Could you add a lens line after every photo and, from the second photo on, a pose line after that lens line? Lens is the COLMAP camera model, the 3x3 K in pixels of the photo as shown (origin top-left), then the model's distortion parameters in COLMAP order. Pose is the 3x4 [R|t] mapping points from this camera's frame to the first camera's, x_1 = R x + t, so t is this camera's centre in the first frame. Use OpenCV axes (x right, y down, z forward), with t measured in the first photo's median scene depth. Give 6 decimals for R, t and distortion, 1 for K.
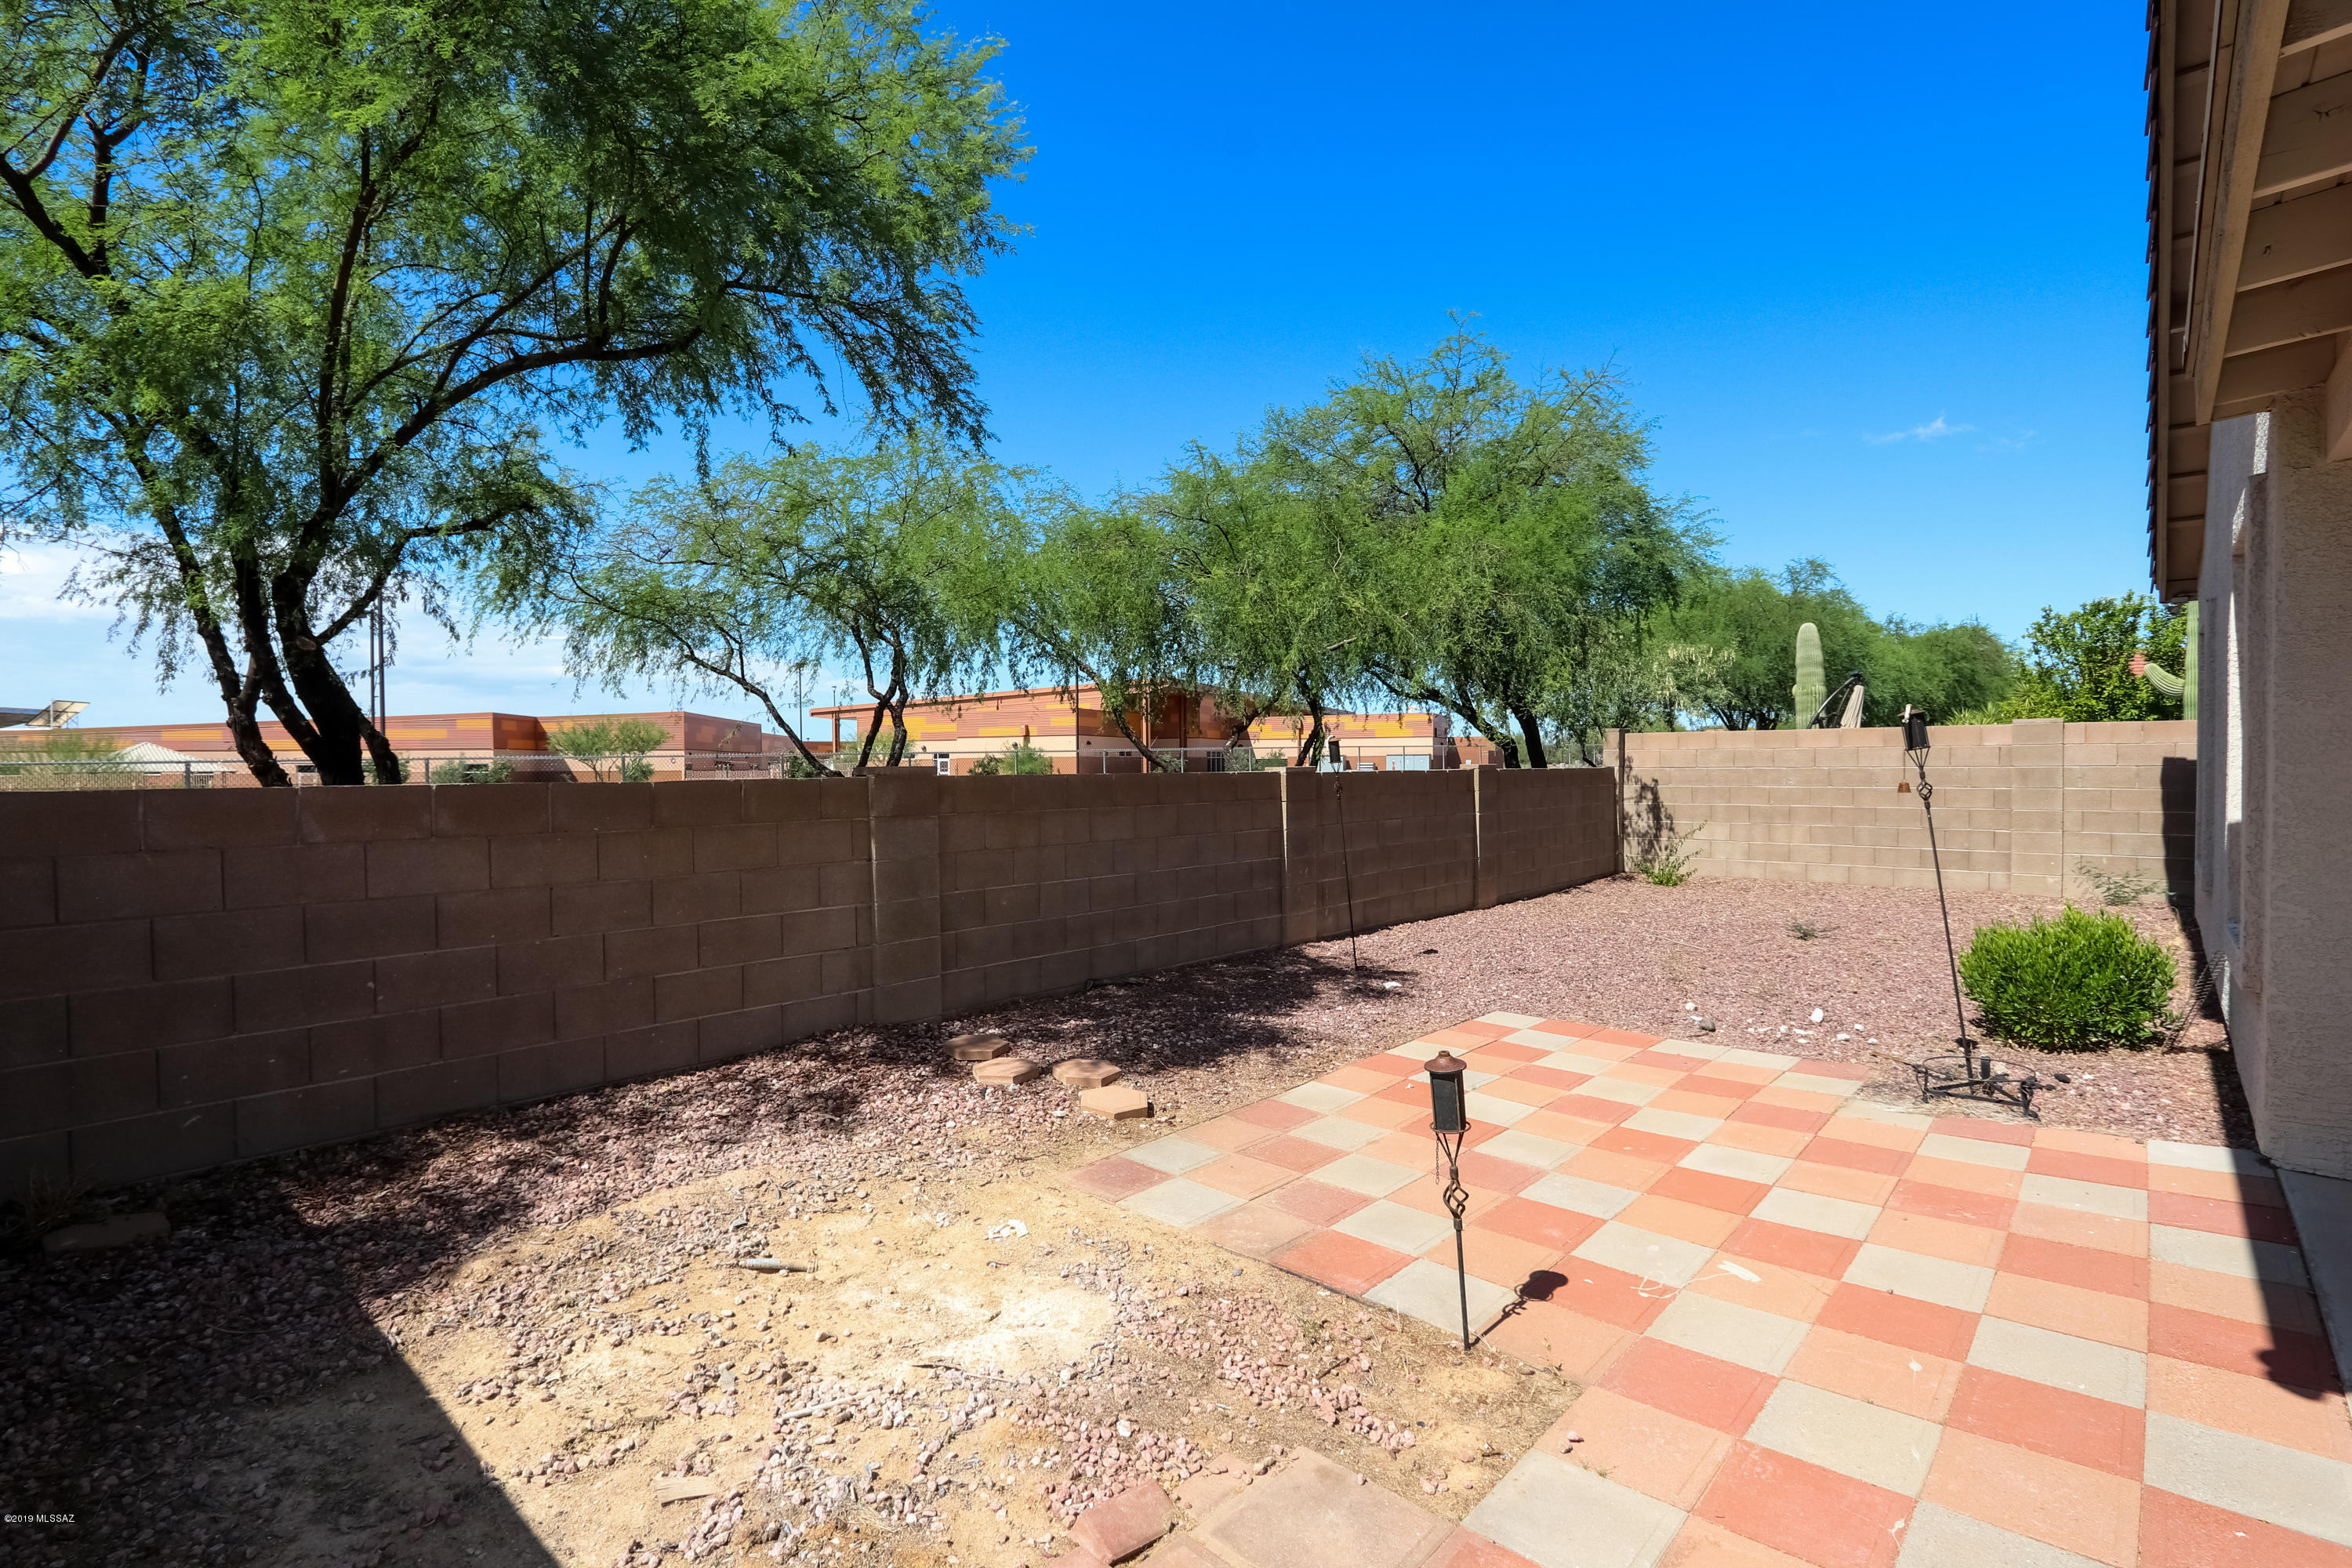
lens RADIAL K [[1103.4, 0, 1179.5], [0, 1103.4, 774.9], [0, 0, 1]] dist [-0.015814, -0.000307]
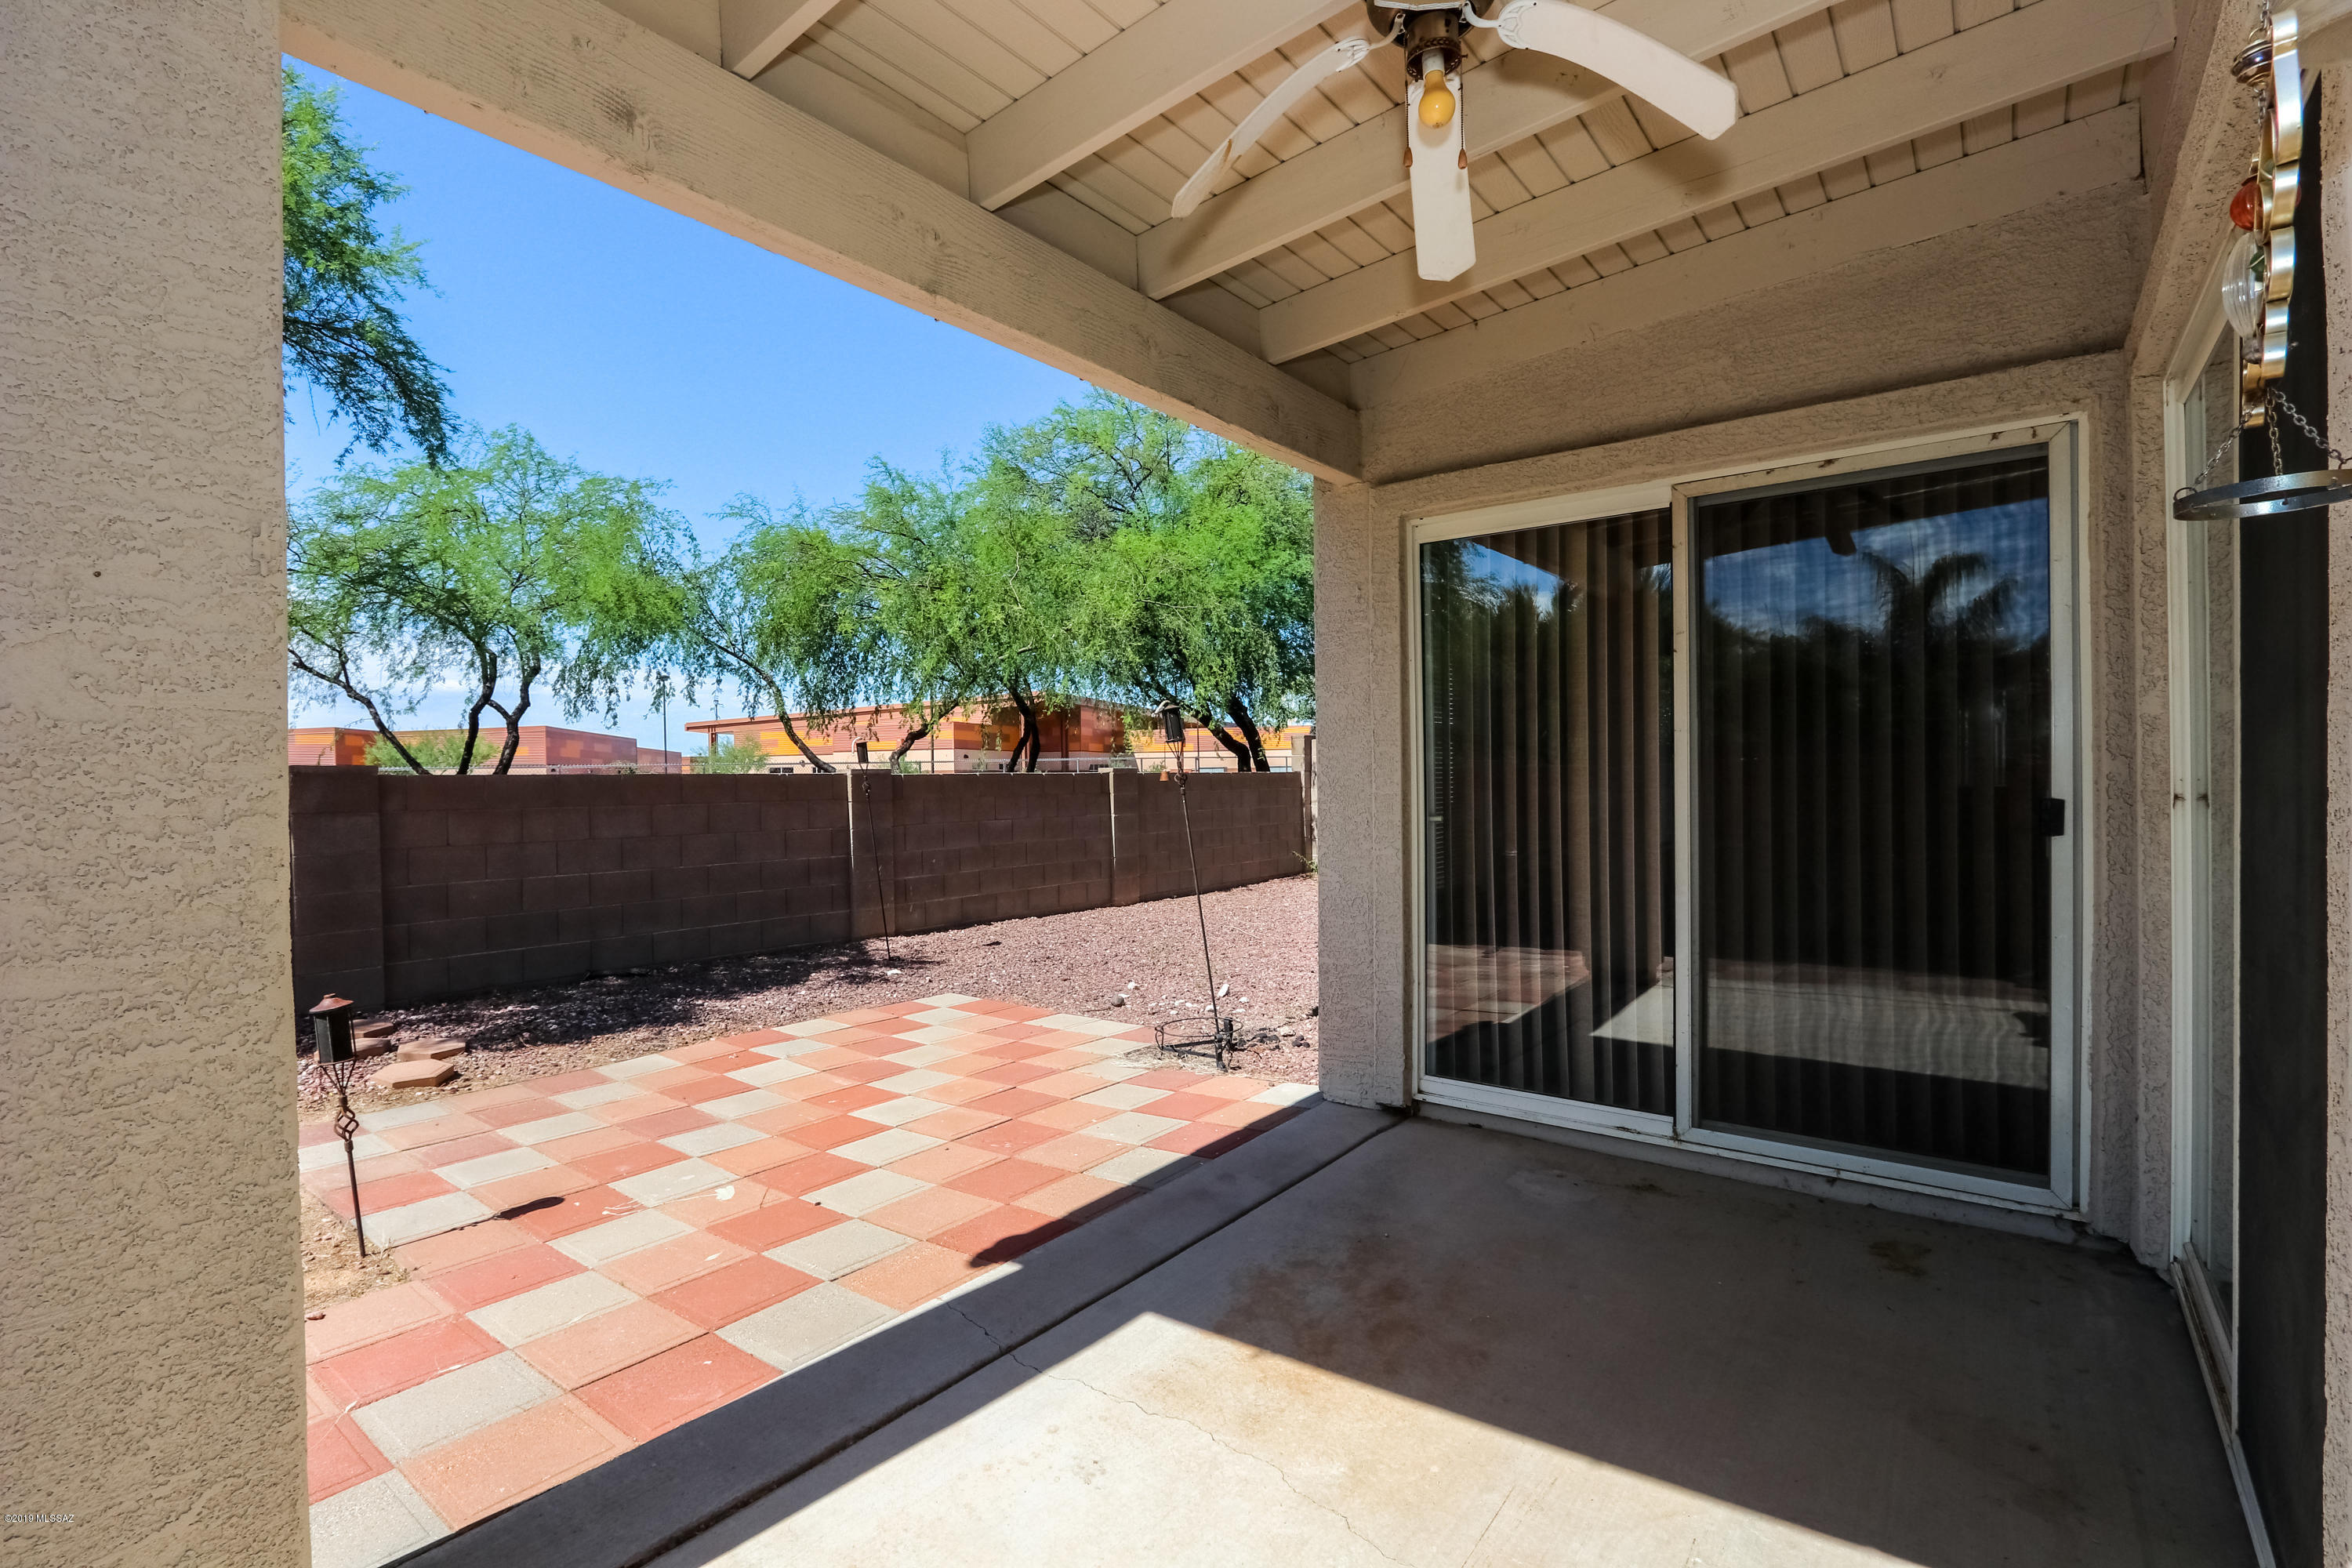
lens RADIAL K [[1100.0, 0, 1176.0], [0, 1100.0, 784.0], [0, 0, 1]] dist [-0.015991, -0.000018]
pose [[0.997061, -0.005497, 0.076420, 0.378601], [0.005839, 0.999974, -0.004254, 0.015705], [-0.076395, 0.004688, 0.997067, -0.071100]]
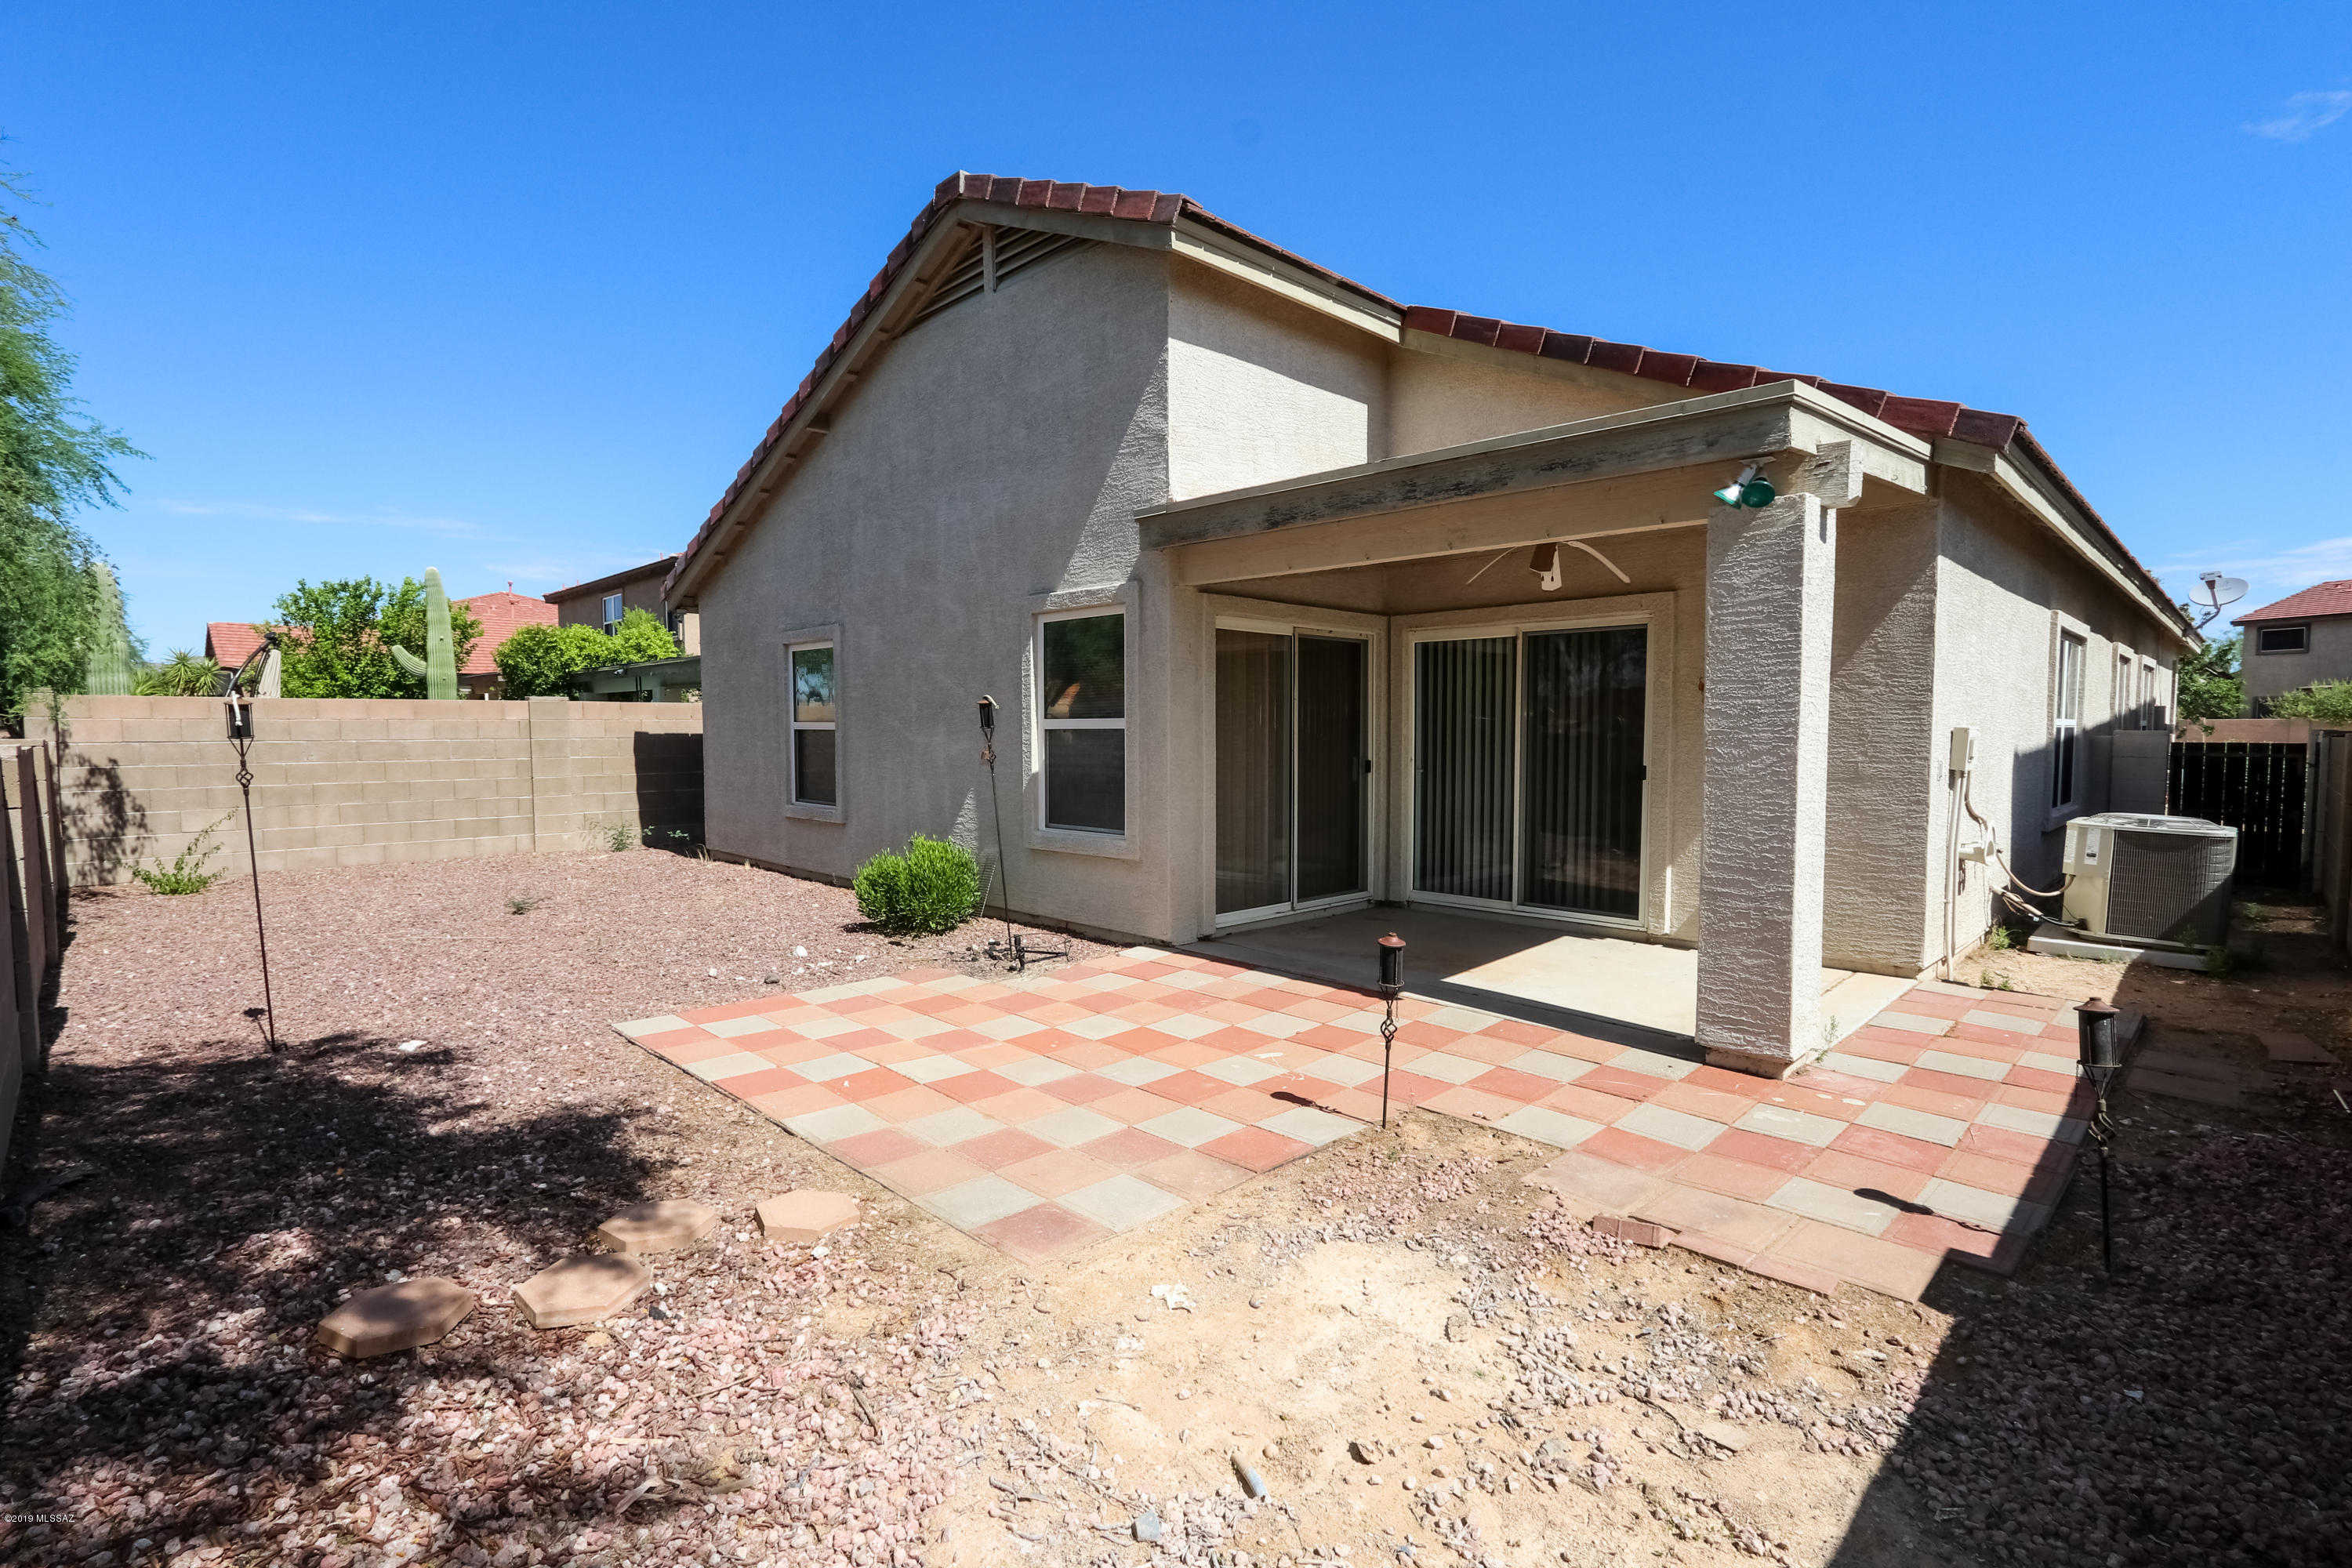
lens RADIAL K [[1089.4, 0, 1137.4], [0, 1089.4, 775.9], [0, 0, 1]] dist [-0.002604, -0.000125]
pose [[0.076616, -0.039723, 0.996269, -0.464917], [0.010786, 0.999181, 0.039009, -0.010644], [-0.997002, 0.007757, 0.076982, 0.453684]]
